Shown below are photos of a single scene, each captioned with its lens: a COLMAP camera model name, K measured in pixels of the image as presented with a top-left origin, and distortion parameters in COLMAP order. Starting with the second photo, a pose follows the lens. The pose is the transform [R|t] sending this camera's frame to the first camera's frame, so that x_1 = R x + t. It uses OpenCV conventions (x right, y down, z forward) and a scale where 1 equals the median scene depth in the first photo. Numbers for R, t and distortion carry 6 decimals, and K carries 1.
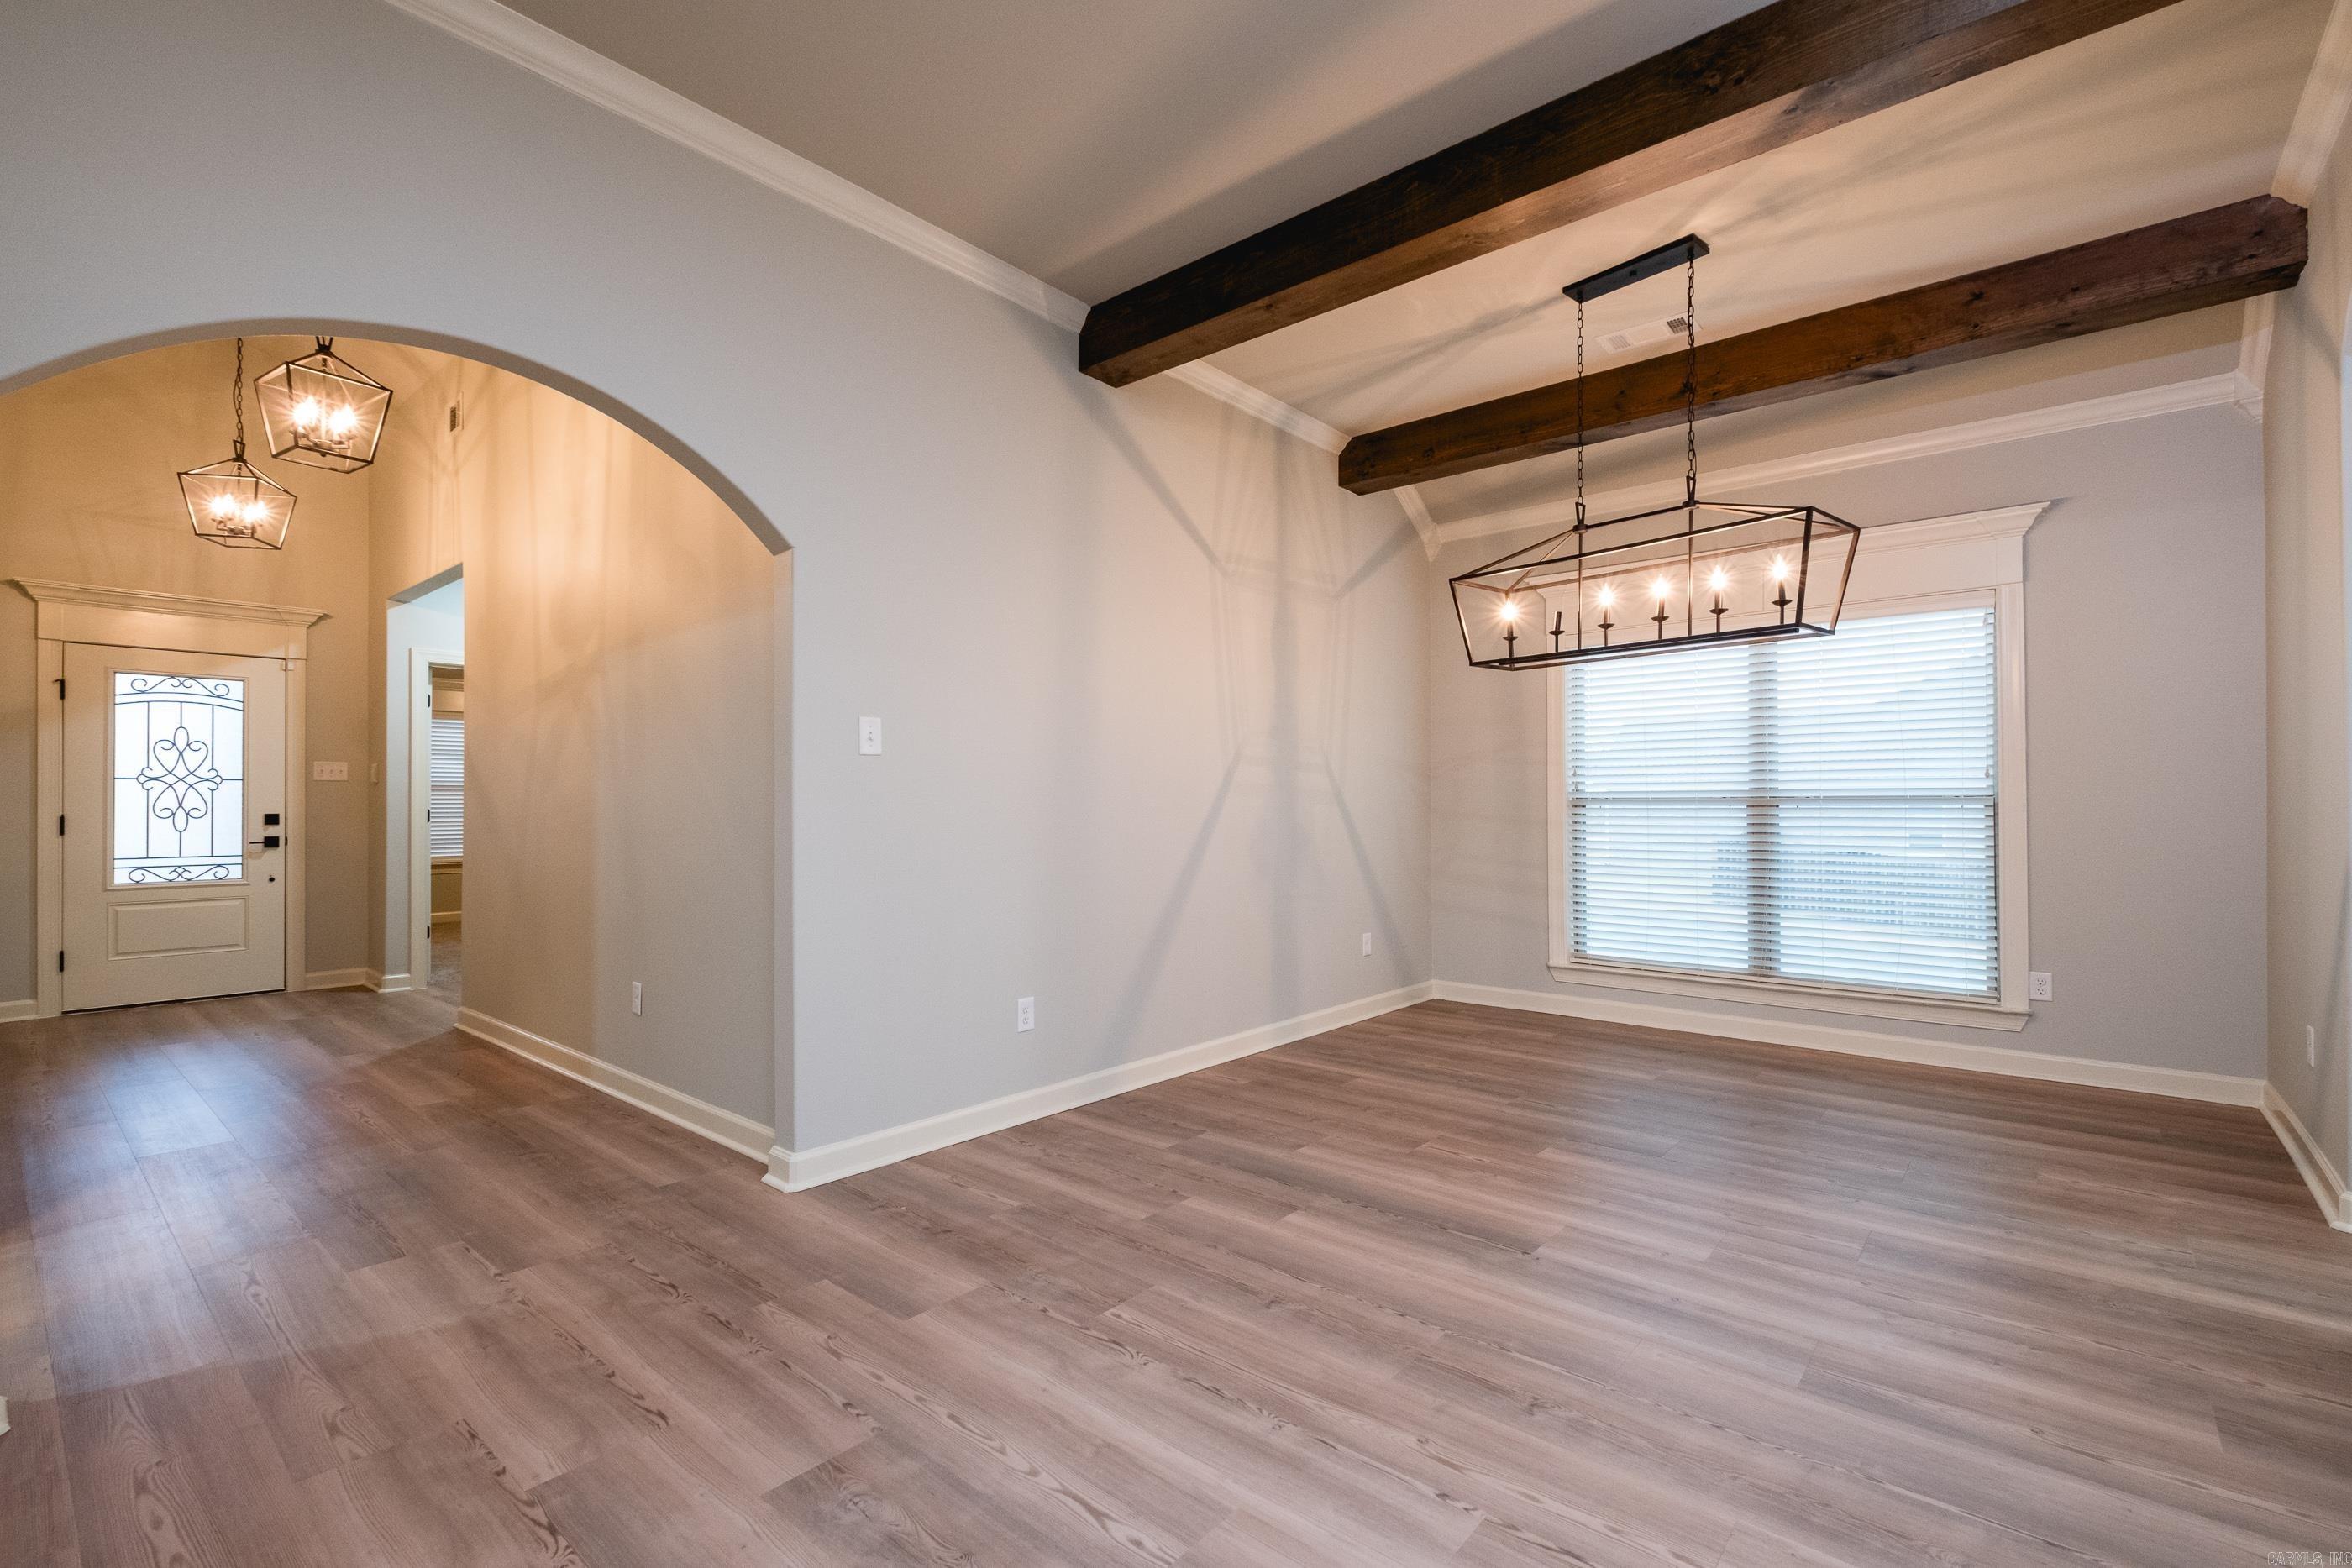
lens RADIAL K [[1018.2, 0, 1209.3], [0, 1018.2, 796.6], [0, 0, 1]] dist [0.005186, -0.004308]
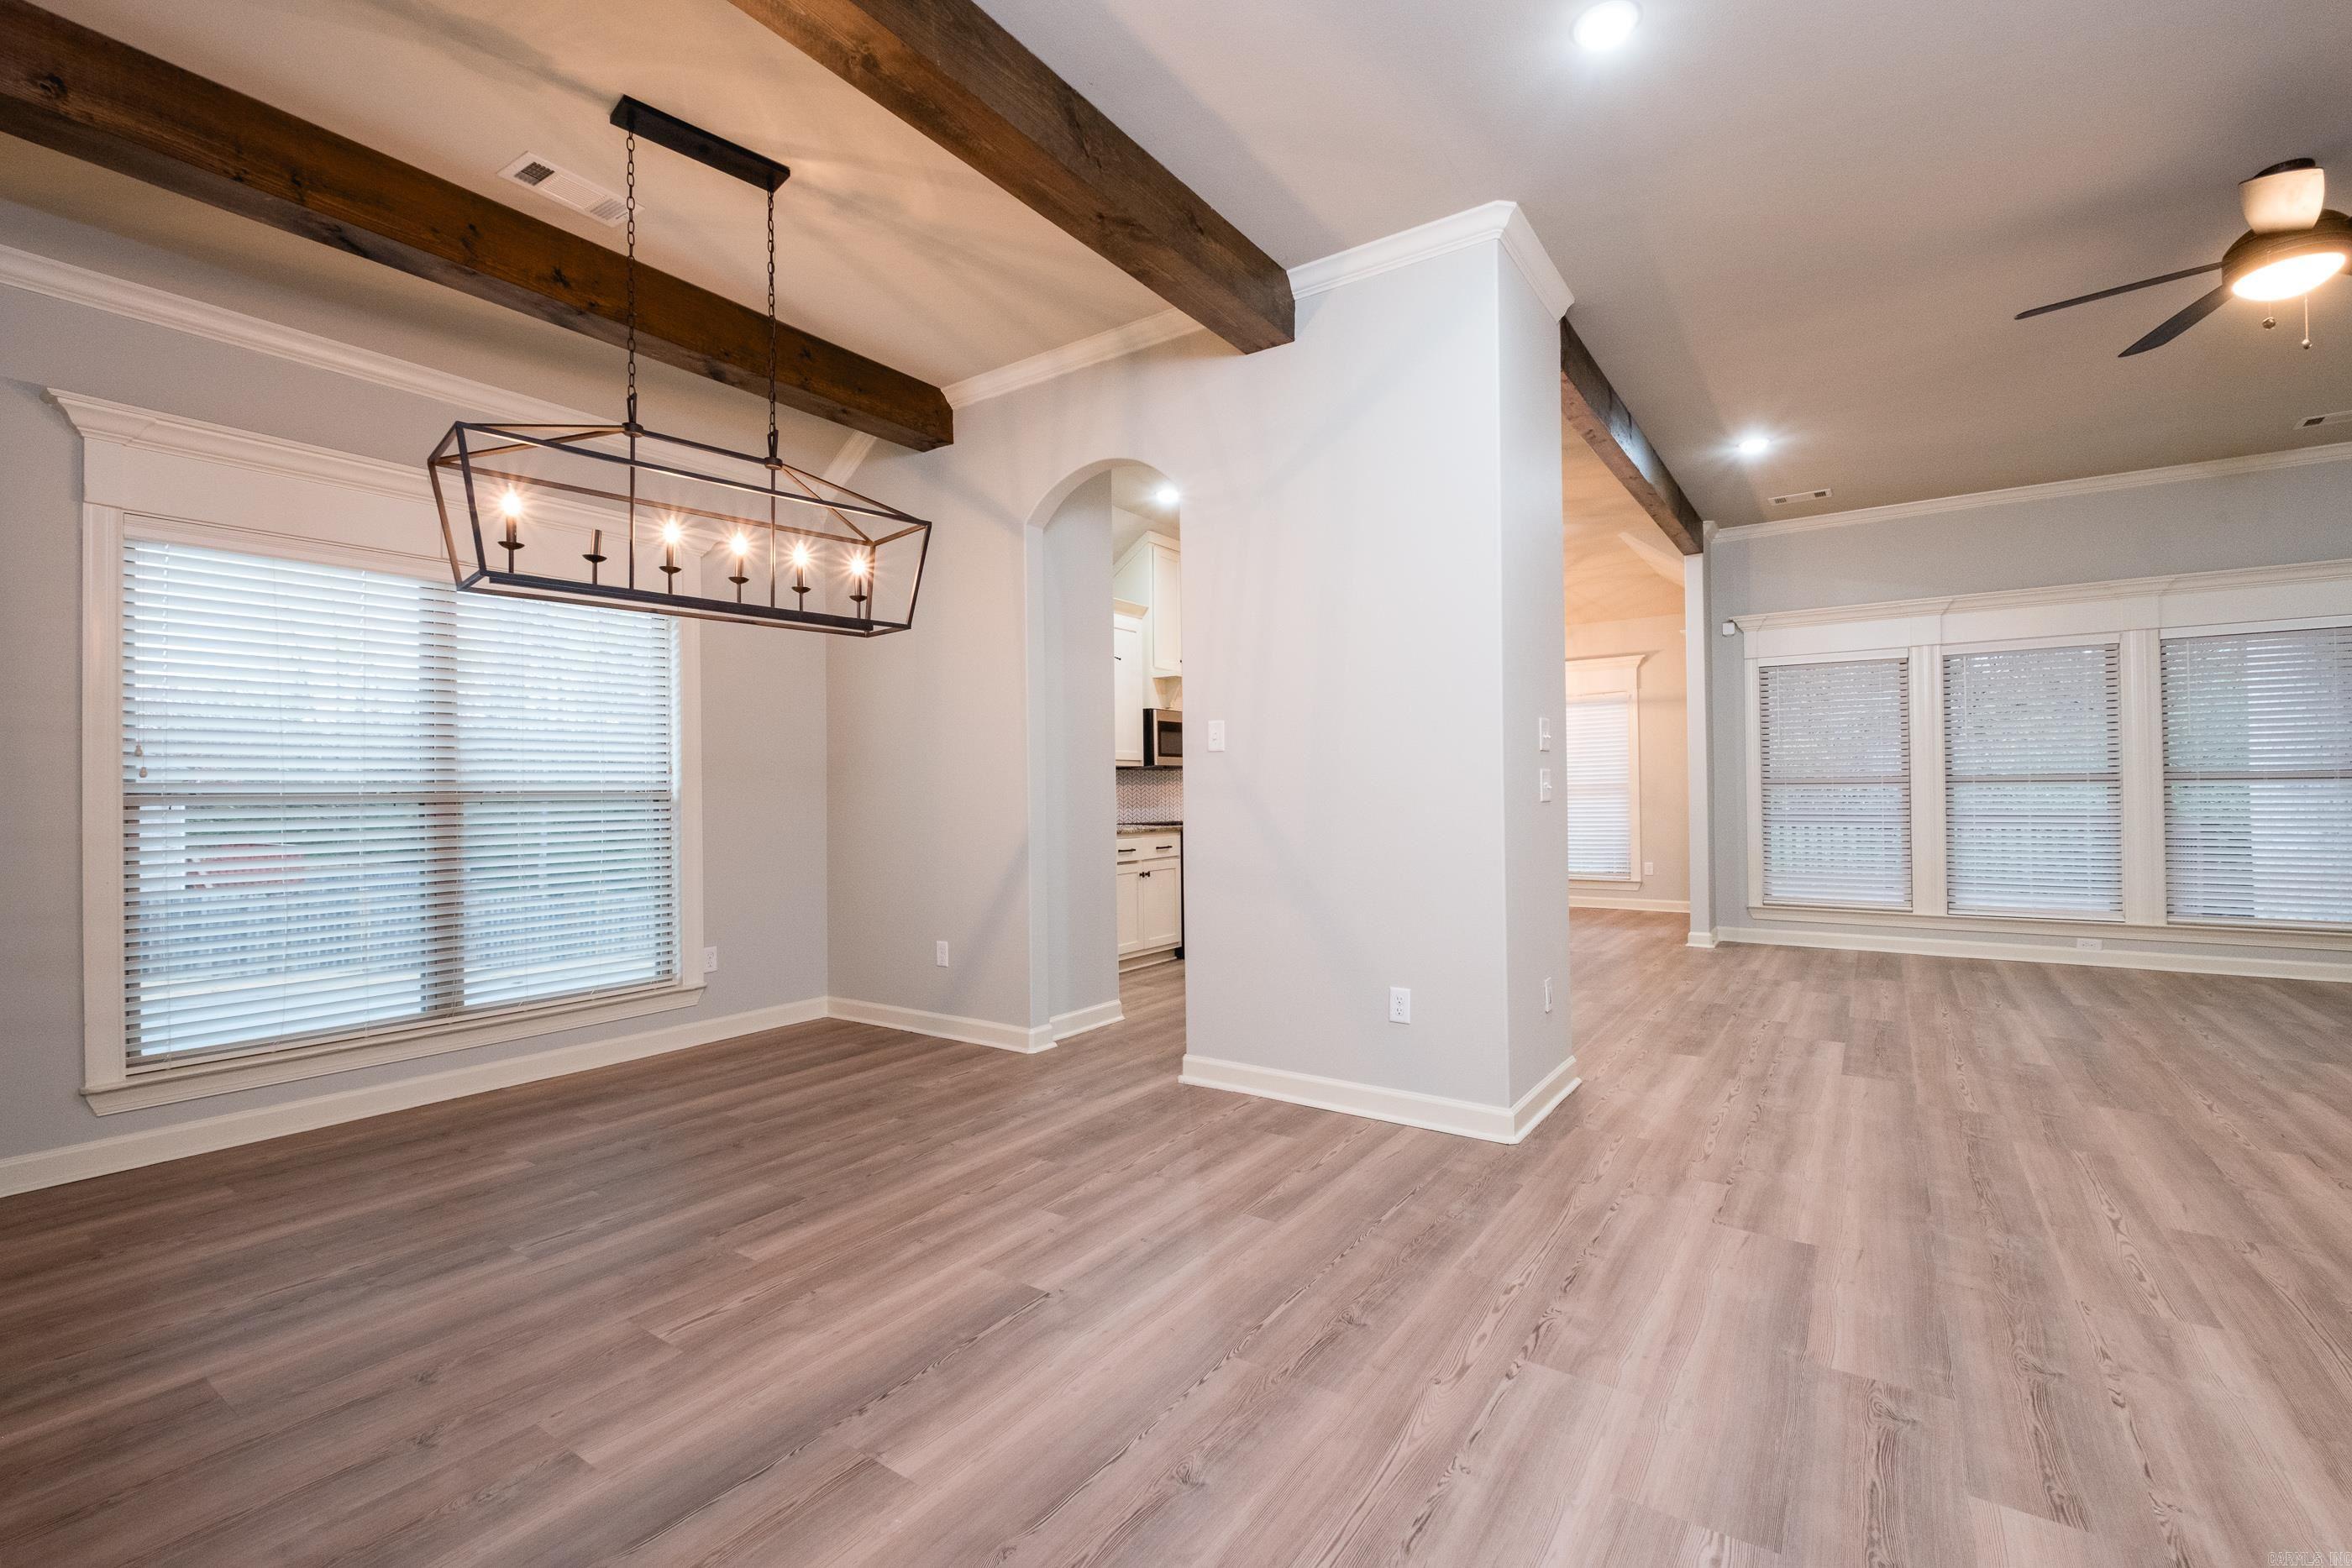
lens RADIAL K [[1018.2, 0, 1182.1], [0, 1018.2, 784.5], [0, 0, 1]] dist [0.005186, -0.004308]
pose [[-0.091437, 0.010259, 0.995758, -0.420082], [0.002141, 0.999947, -0.010105, 0.005587], [-0.995809, 0.001208, -0.091454, 0.677947]]
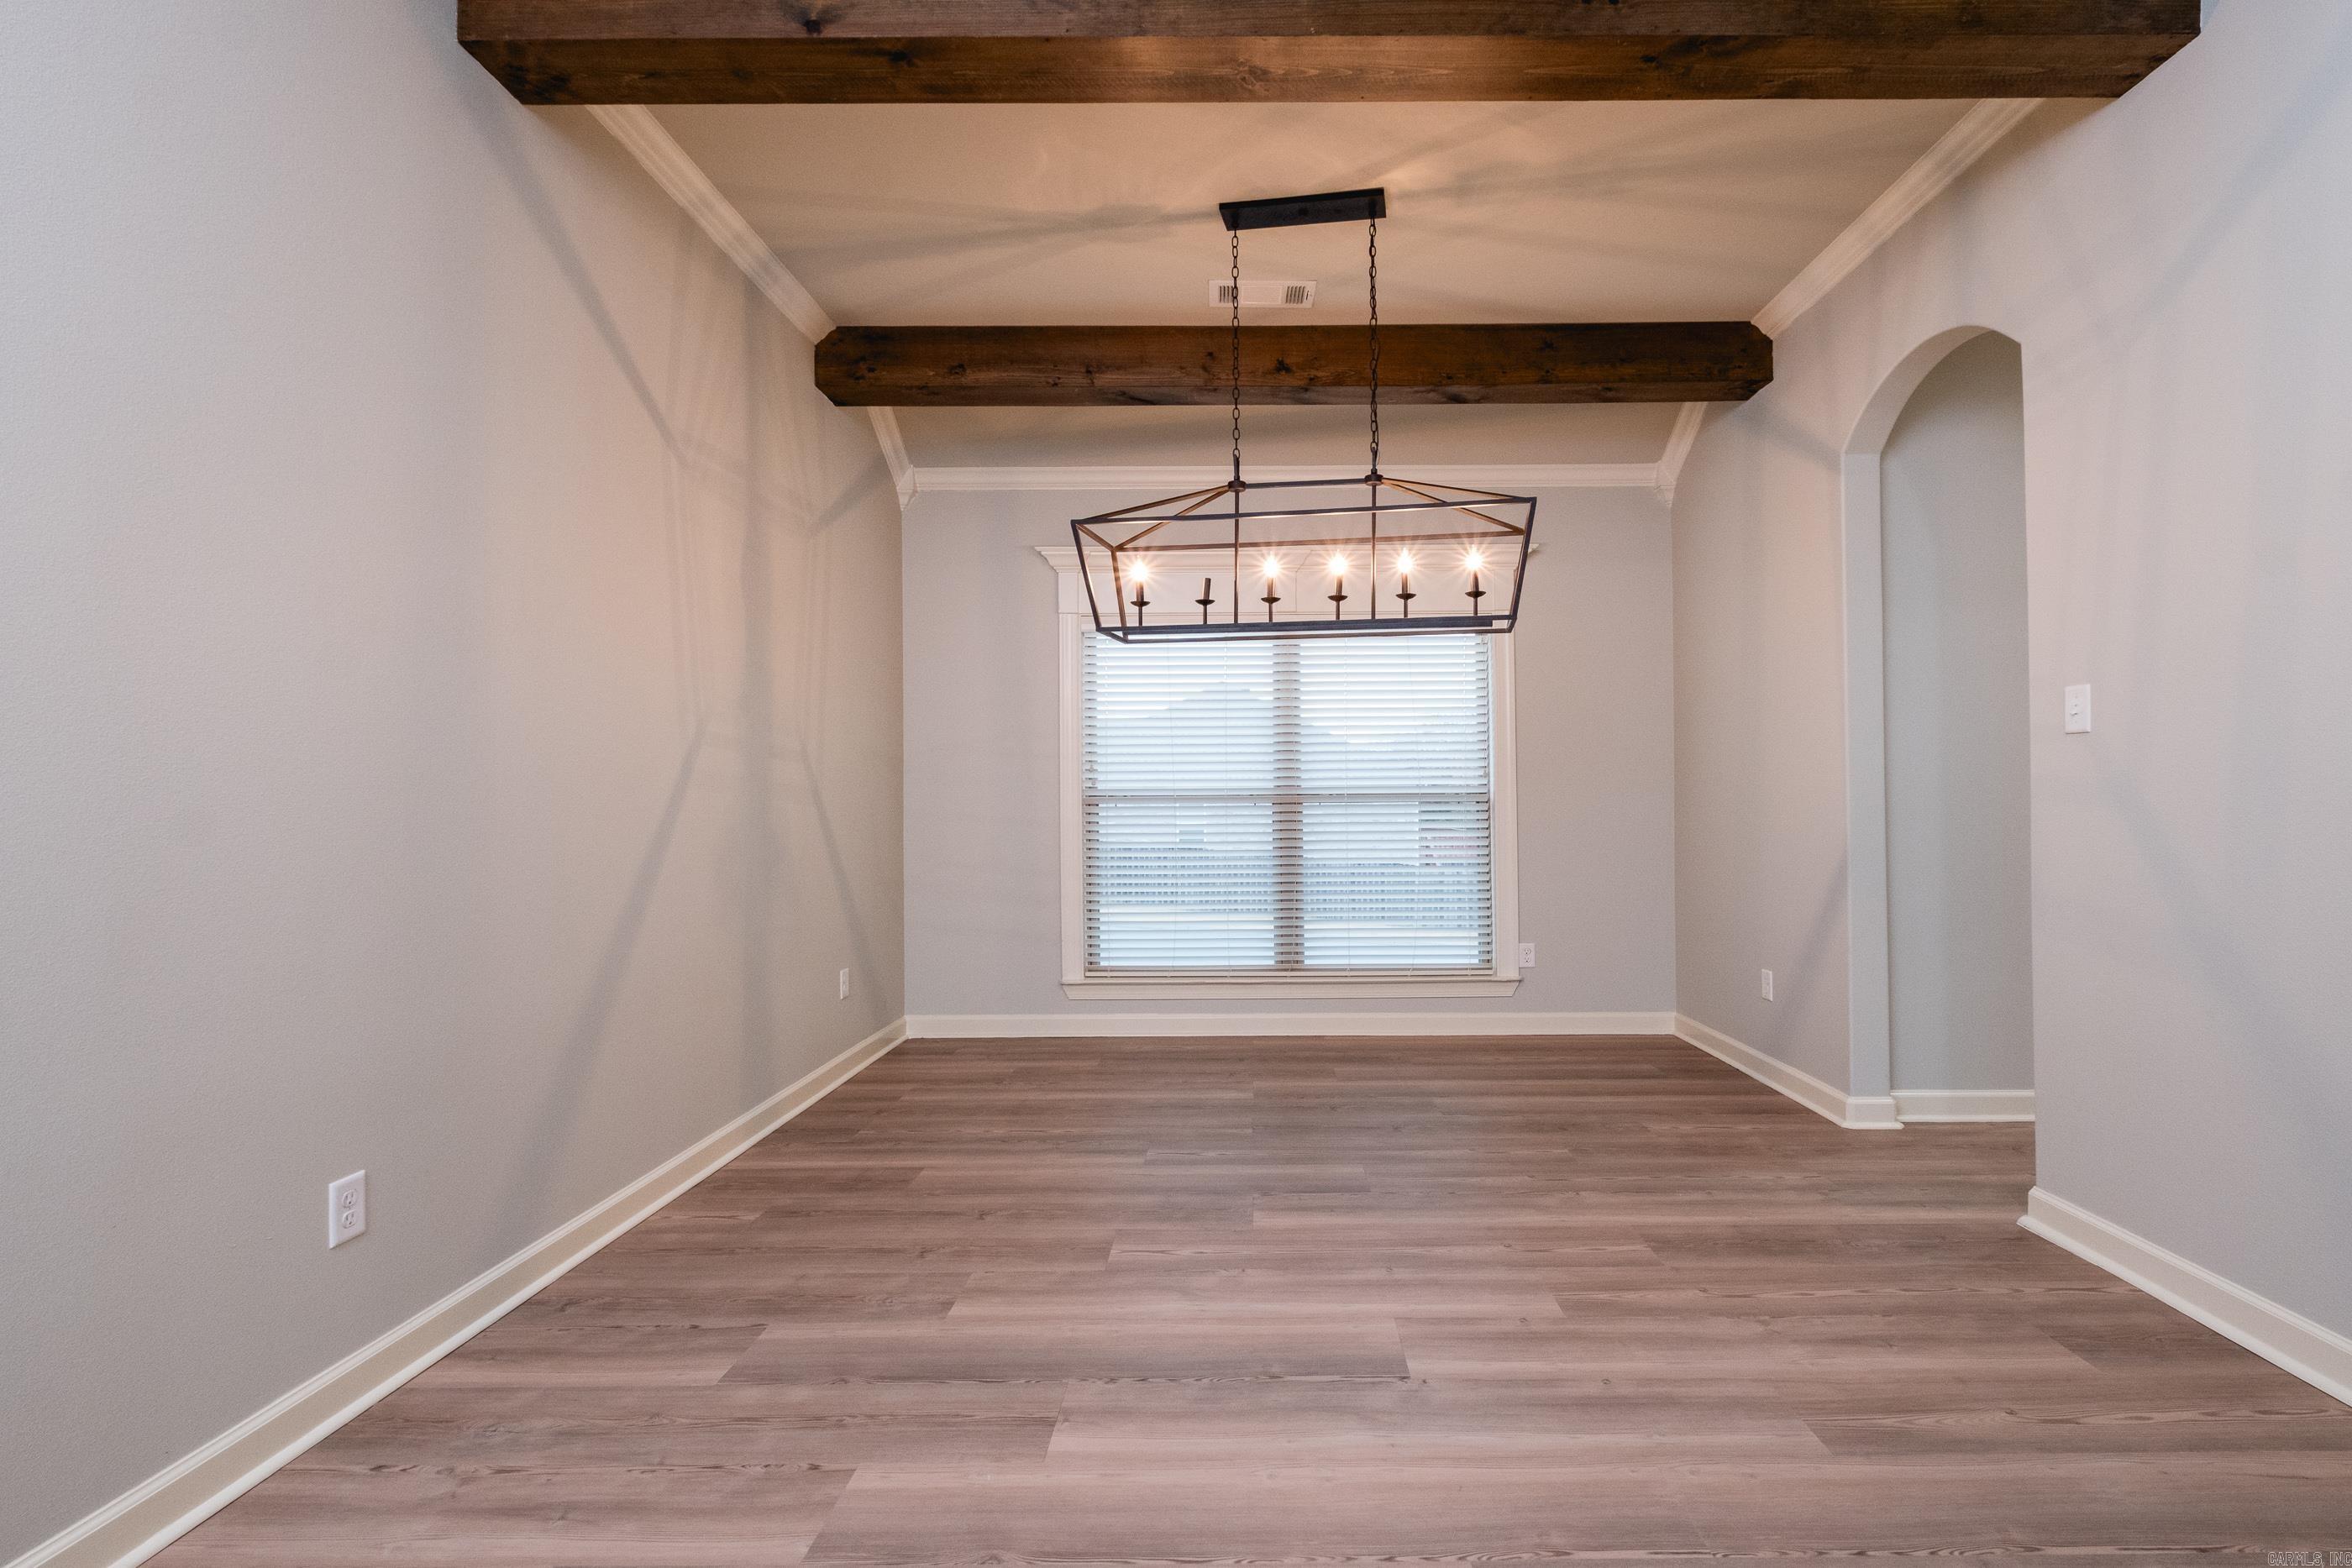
lens RADIAL K [[1018.2, 0, 1263.8], [0, 1018.2, 788.4], [0, 0, 1]] dist [0.005186, -0.004308]
pose [[0.750064, 0.004787, 0.661347, -0.197131], [-0.000241, 0.999976, -0.006964, 0.002500], [-0.661365, 0.005064, 0.750047, 0.335648]]
